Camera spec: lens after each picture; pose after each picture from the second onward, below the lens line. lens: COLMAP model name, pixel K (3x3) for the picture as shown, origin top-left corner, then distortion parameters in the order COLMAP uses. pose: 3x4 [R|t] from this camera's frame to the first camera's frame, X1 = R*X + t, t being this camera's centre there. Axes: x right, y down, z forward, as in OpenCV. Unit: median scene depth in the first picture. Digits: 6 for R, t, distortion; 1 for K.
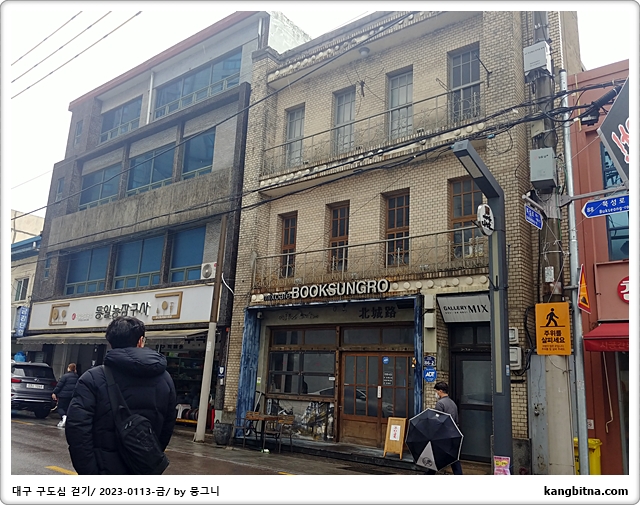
lens RADIAL K [[554.2, 0, 319.9], [0, 554.2, 252.0], [0, 0, 1]] dist [0.047227, -0.002822]
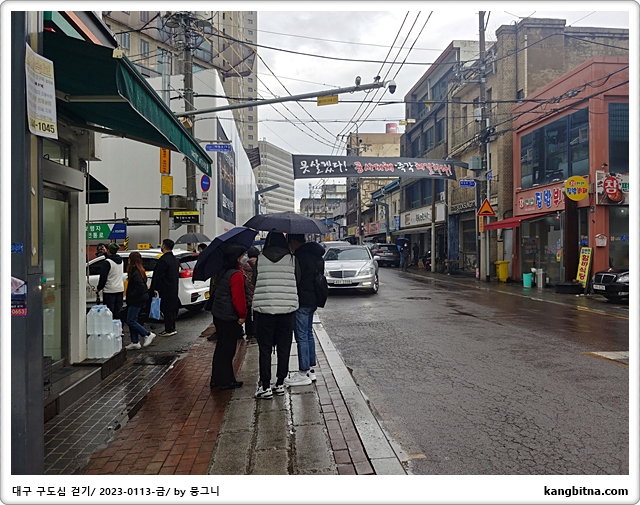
lens RADIAL K [[554.2, 0, 319.9], [0, 554.2, 251.6], [0, 0, 1]] dist [0.047227, -0.002822]
pose [[0.689858, -0.051560, -0.722106, 1.236466], [0.210242, 0.968740, 0.131683, -0.171735], [0.692744, -0.242659, 0.679134, -0.986540]]
